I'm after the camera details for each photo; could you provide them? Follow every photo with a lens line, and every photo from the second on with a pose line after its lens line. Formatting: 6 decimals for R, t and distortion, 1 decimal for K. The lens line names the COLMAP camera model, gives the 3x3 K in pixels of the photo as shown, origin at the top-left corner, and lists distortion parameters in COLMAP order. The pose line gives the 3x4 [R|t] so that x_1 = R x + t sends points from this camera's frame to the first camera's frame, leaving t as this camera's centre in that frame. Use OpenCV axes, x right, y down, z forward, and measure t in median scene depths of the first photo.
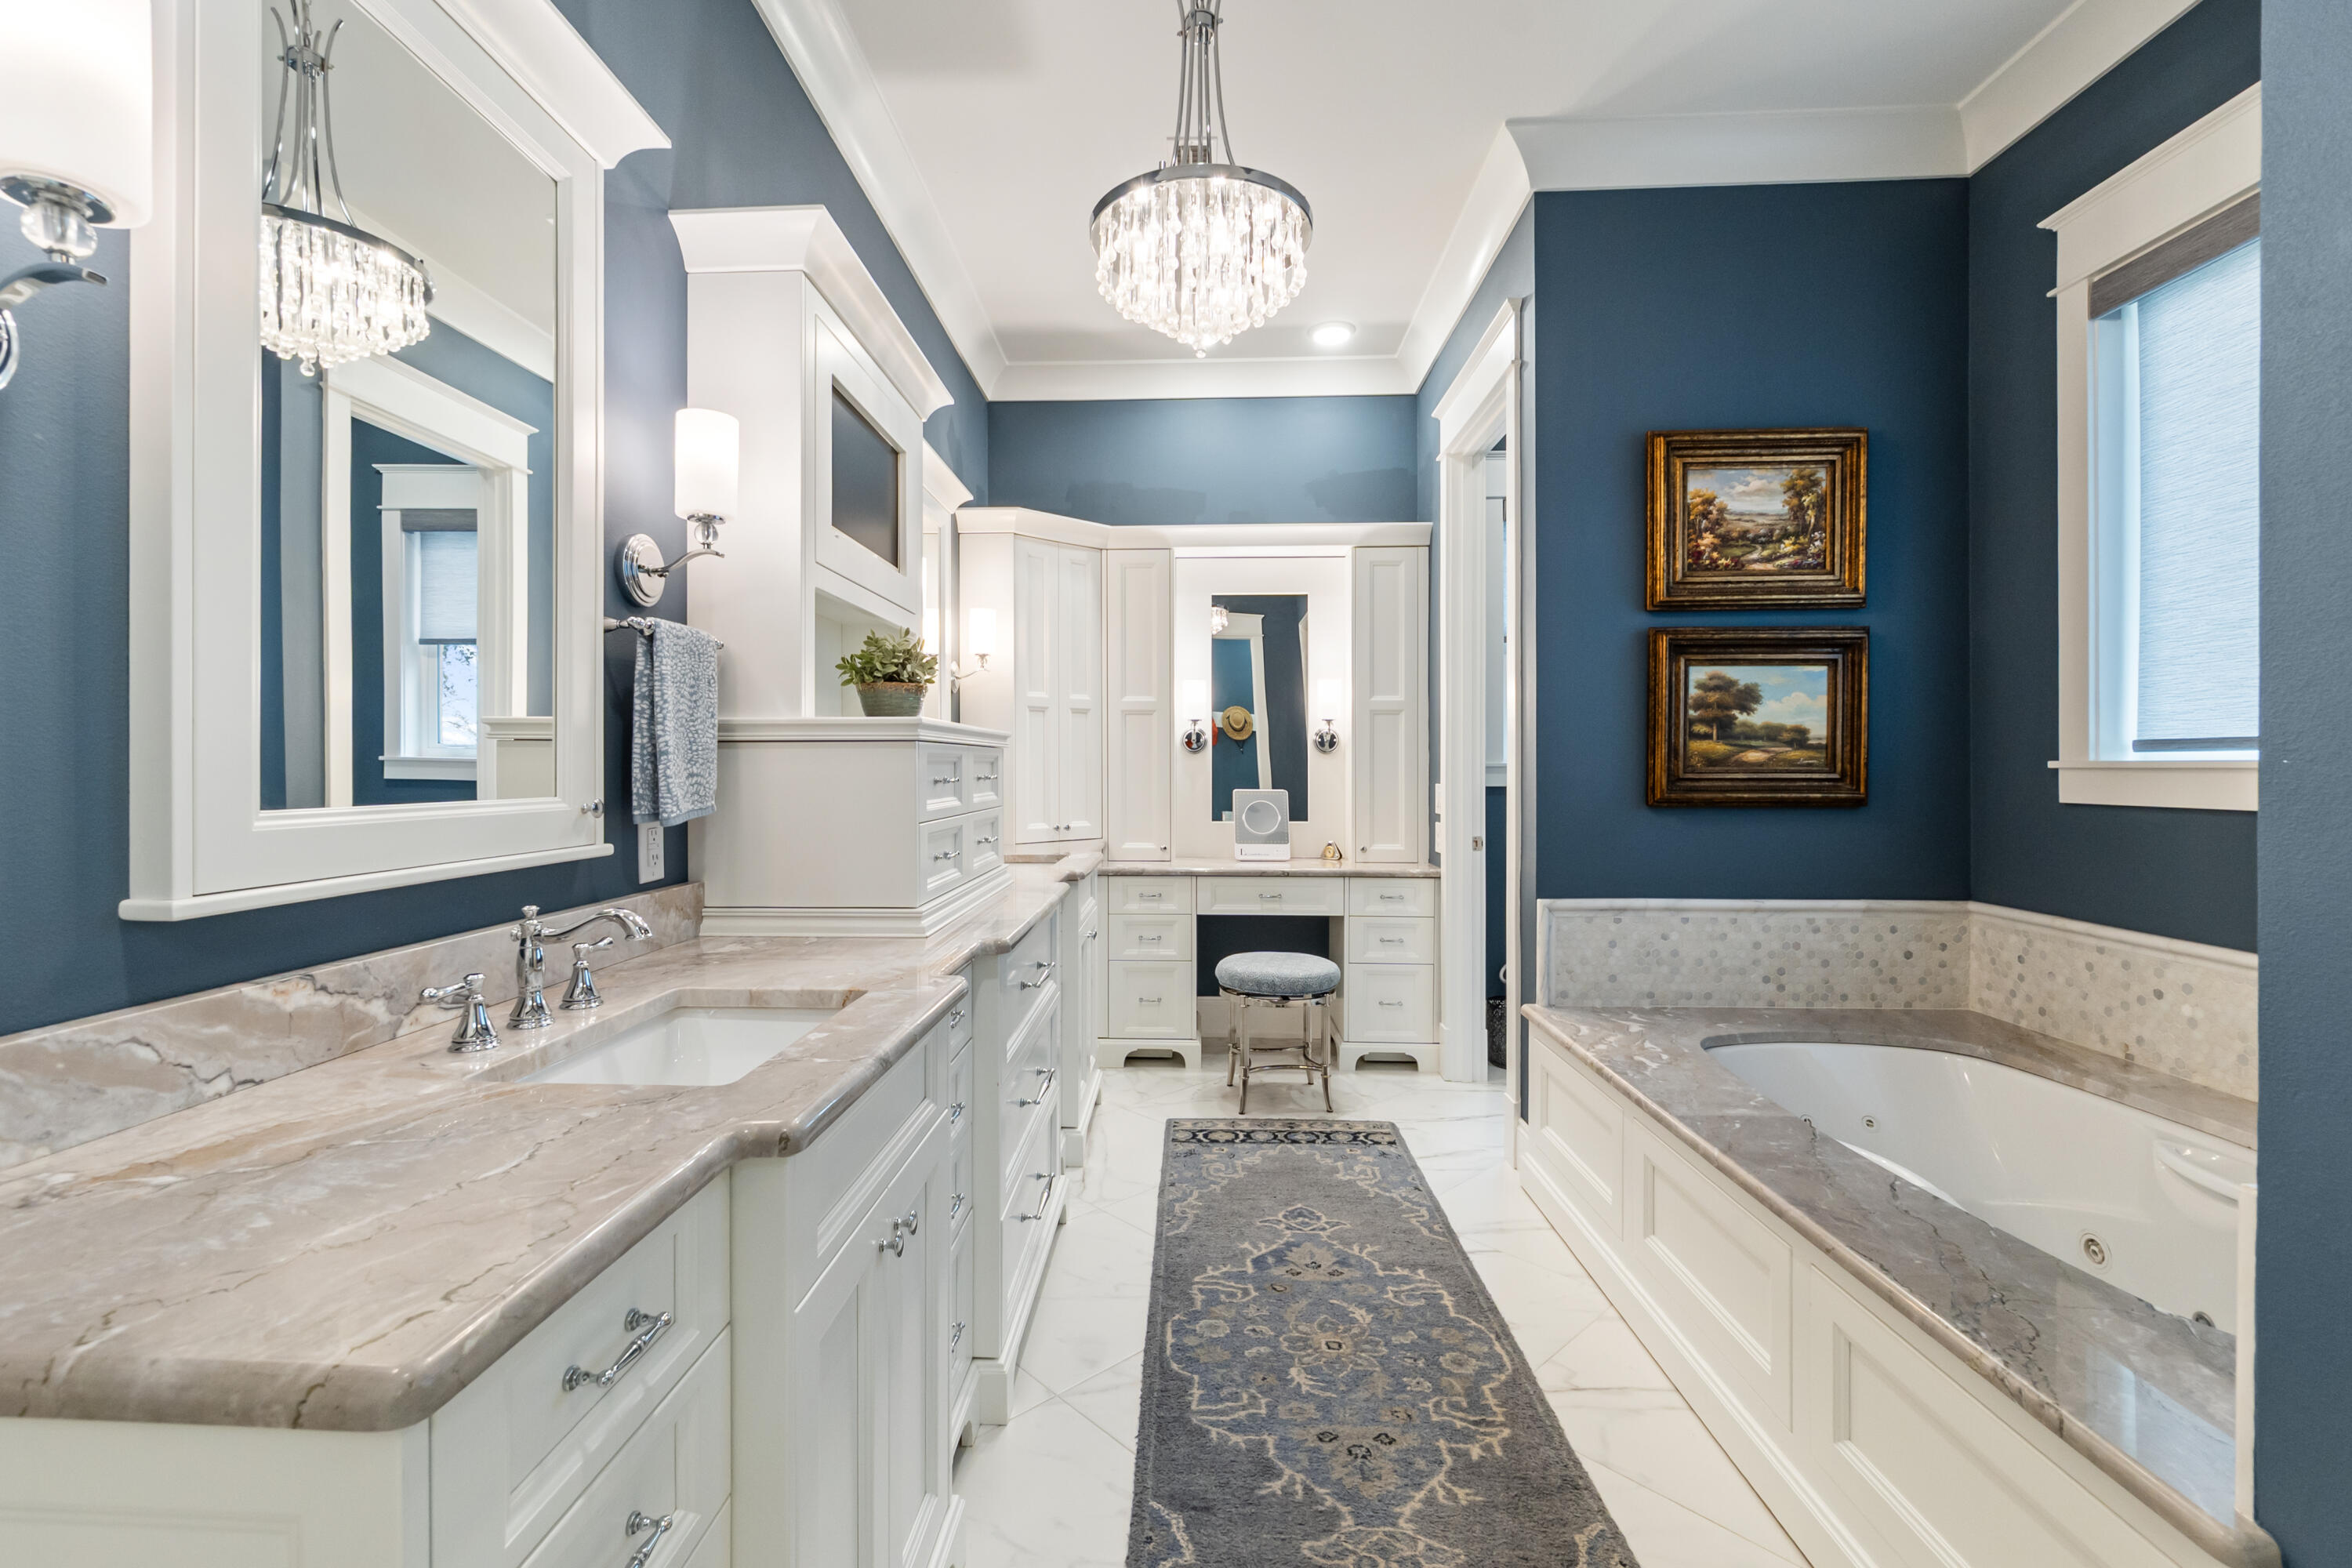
lens RADIAL K [[1023.7, 0, 1170.0], [0, 1023.7, 776.4], [0, 0, 1]] dist [0.000869, 0.000724]
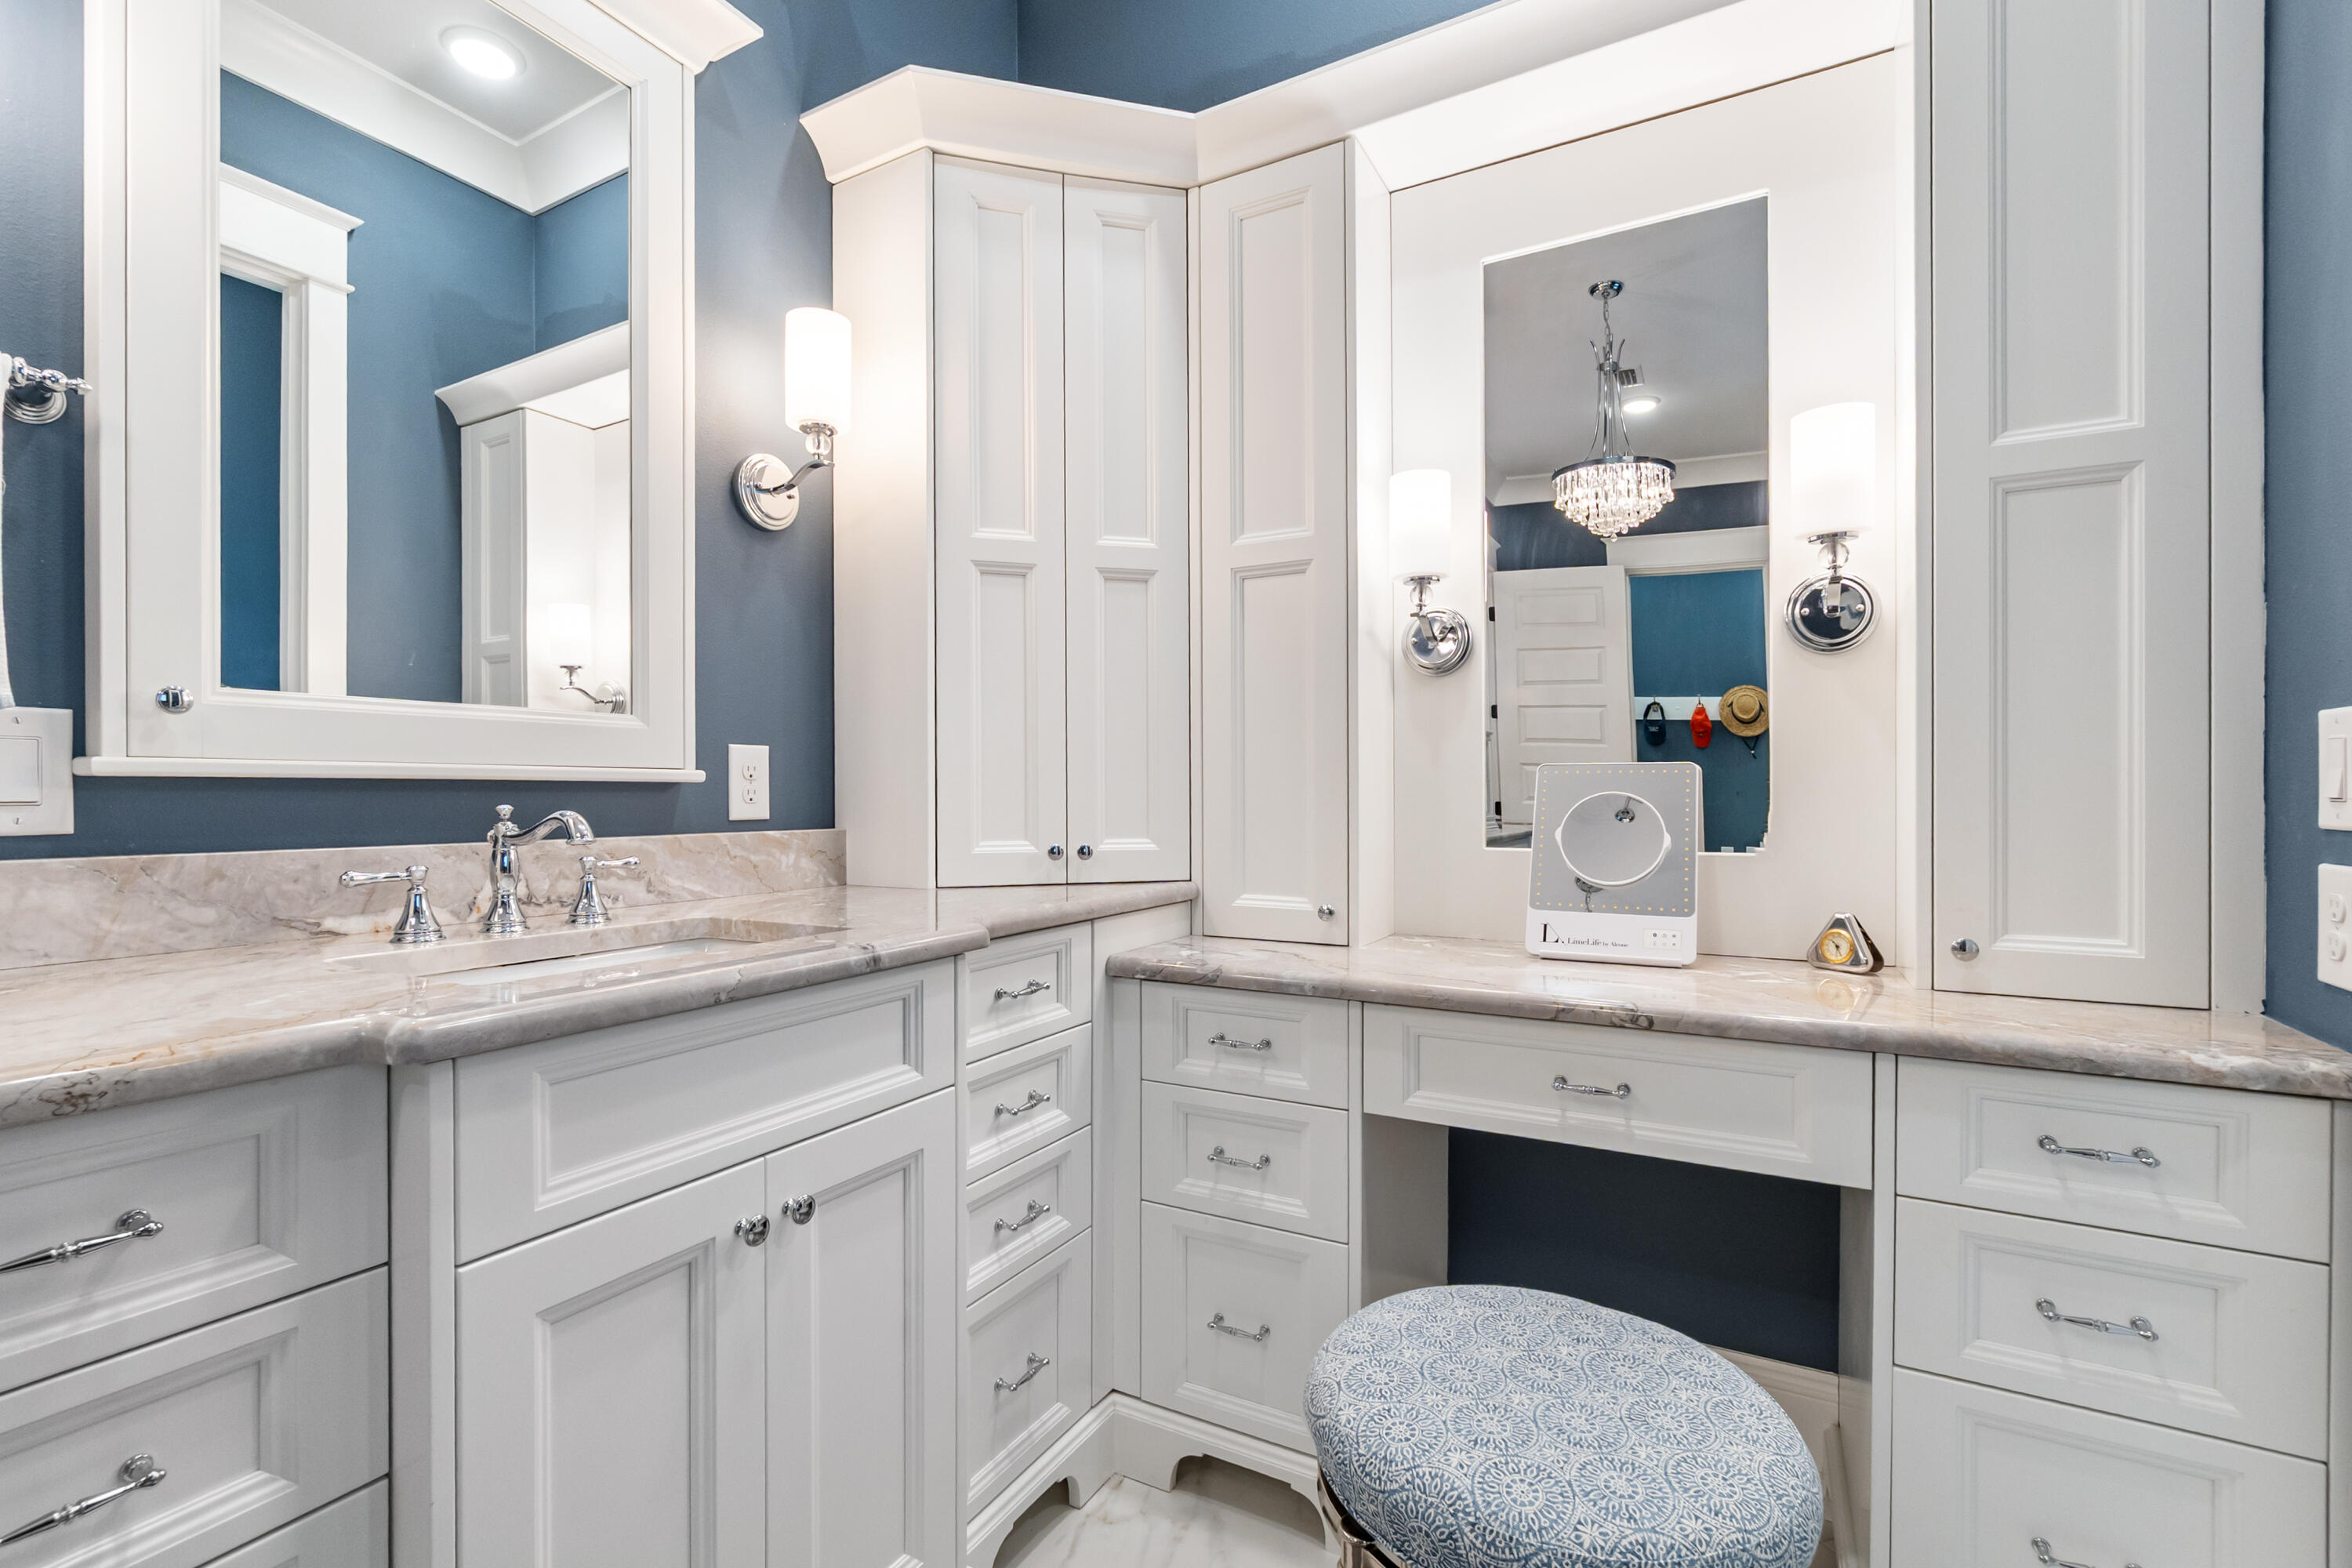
lens RADIAL K [[1023.7, 0, 1179.3], [0, 1023.7, 794.8], [0, 0, 1]] dist [0.000869, 0.000724]
pose [[0.885871, 0.000047, -0.463932, 0.125417], [0.000369, 1.000000, 0.000807, 0.025675], [0.463932, -0.000886, 0.885870, 0.631071]]
